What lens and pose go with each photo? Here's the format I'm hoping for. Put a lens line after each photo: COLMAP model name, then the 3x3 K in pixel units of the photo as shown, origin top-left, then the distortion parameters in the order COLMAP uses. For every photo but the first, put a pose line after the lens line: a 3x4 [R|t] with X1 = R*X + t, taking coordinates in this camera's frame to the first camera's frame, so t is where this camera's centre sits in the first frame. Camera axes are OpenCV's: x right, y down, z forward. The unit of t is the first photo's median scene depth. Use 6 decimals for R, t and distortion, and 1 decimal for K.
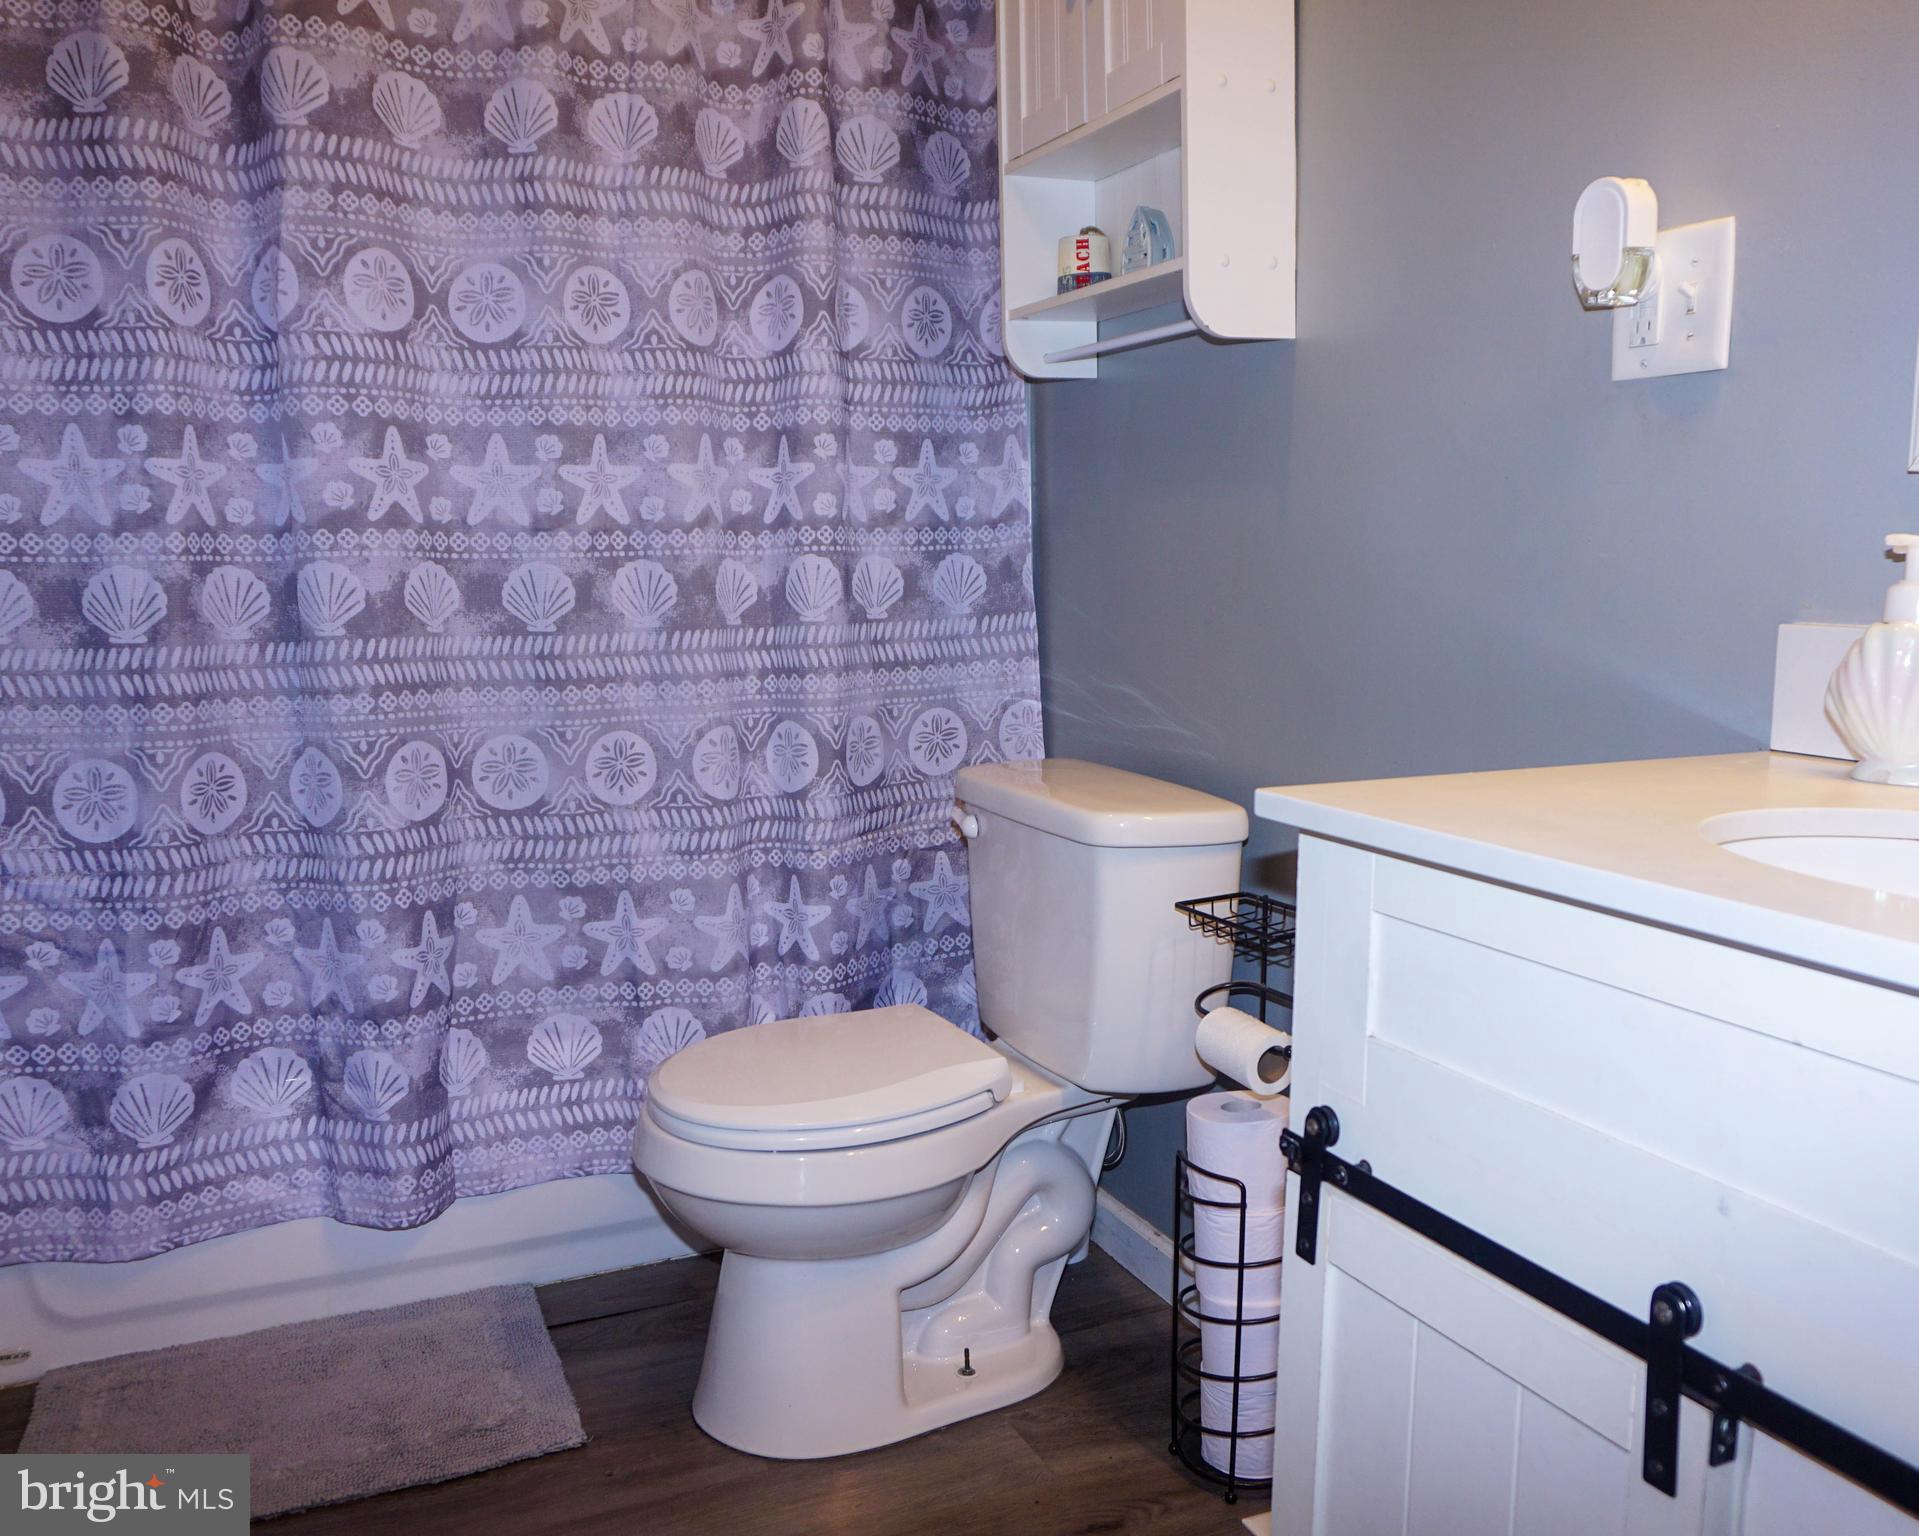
lens RADIAL K [[1584.4, 0, 960.5], [0, 1584.4, 778.6], [0, 0, 1]] dist [-0.058138, 0.050871]
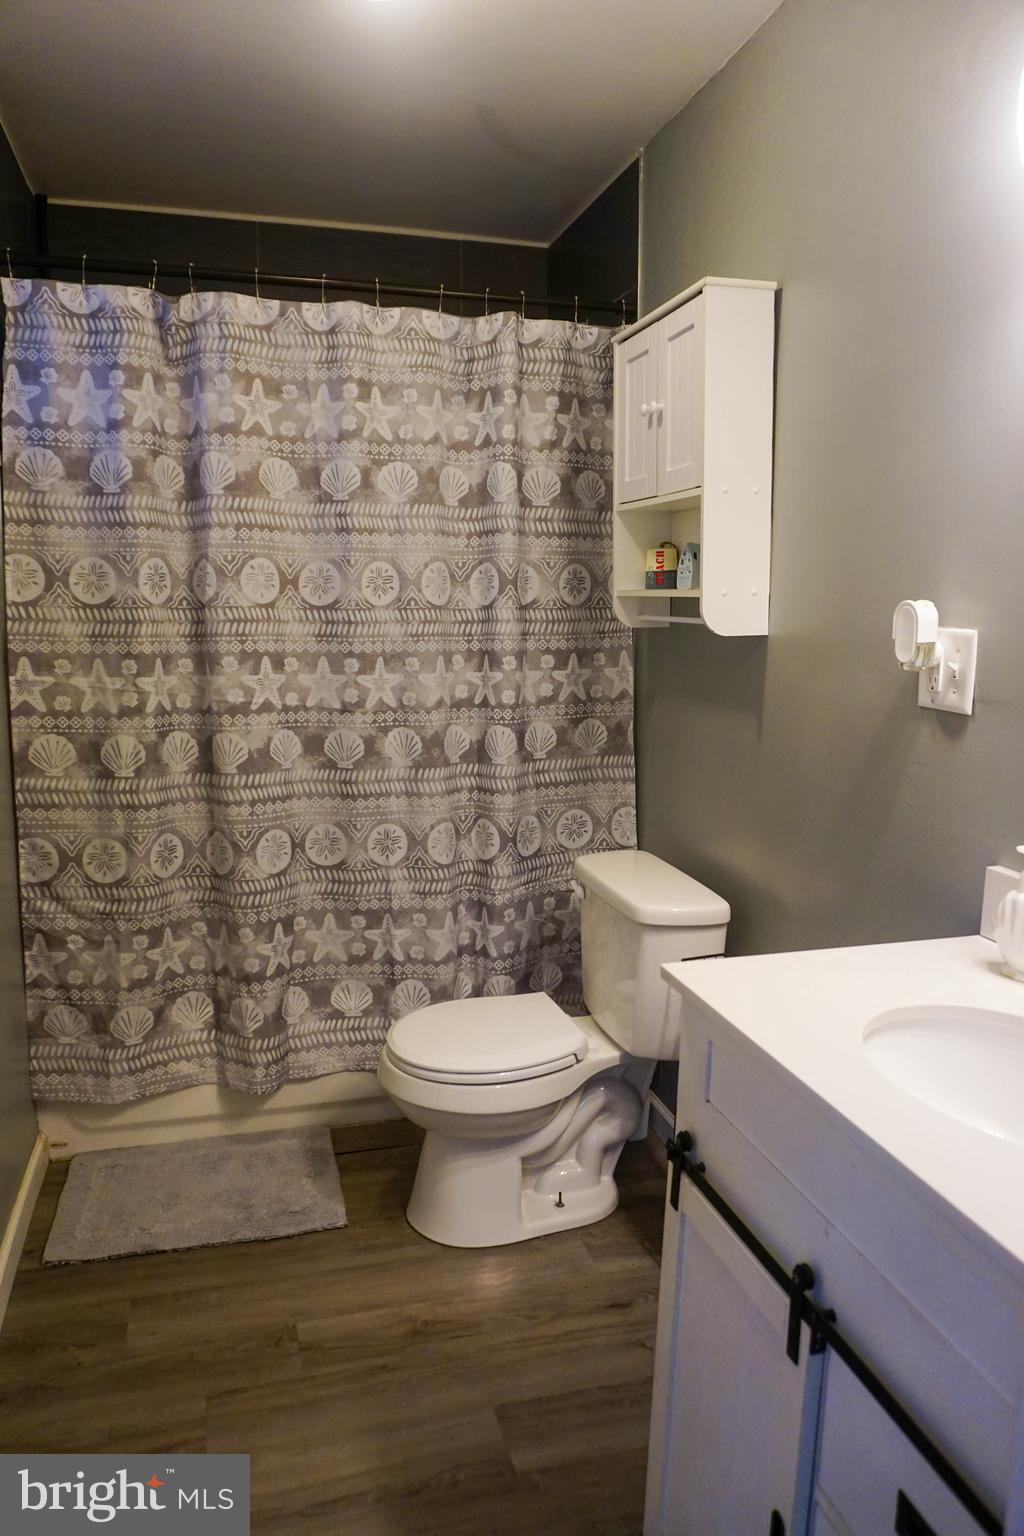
lens RADIAL K [[1068.4, 0, 511.6], [0, 1068.4, 772.9], [0, 0, 1]] dist [-0.051515, 0.033821]
pose [[0.987348, 0.042946, -0.152639, 0.106642], [-0.037896, 0.998639, 0.035845, -0.142224], [0.153971, -0.029607, 0.987632, -0.163307]]
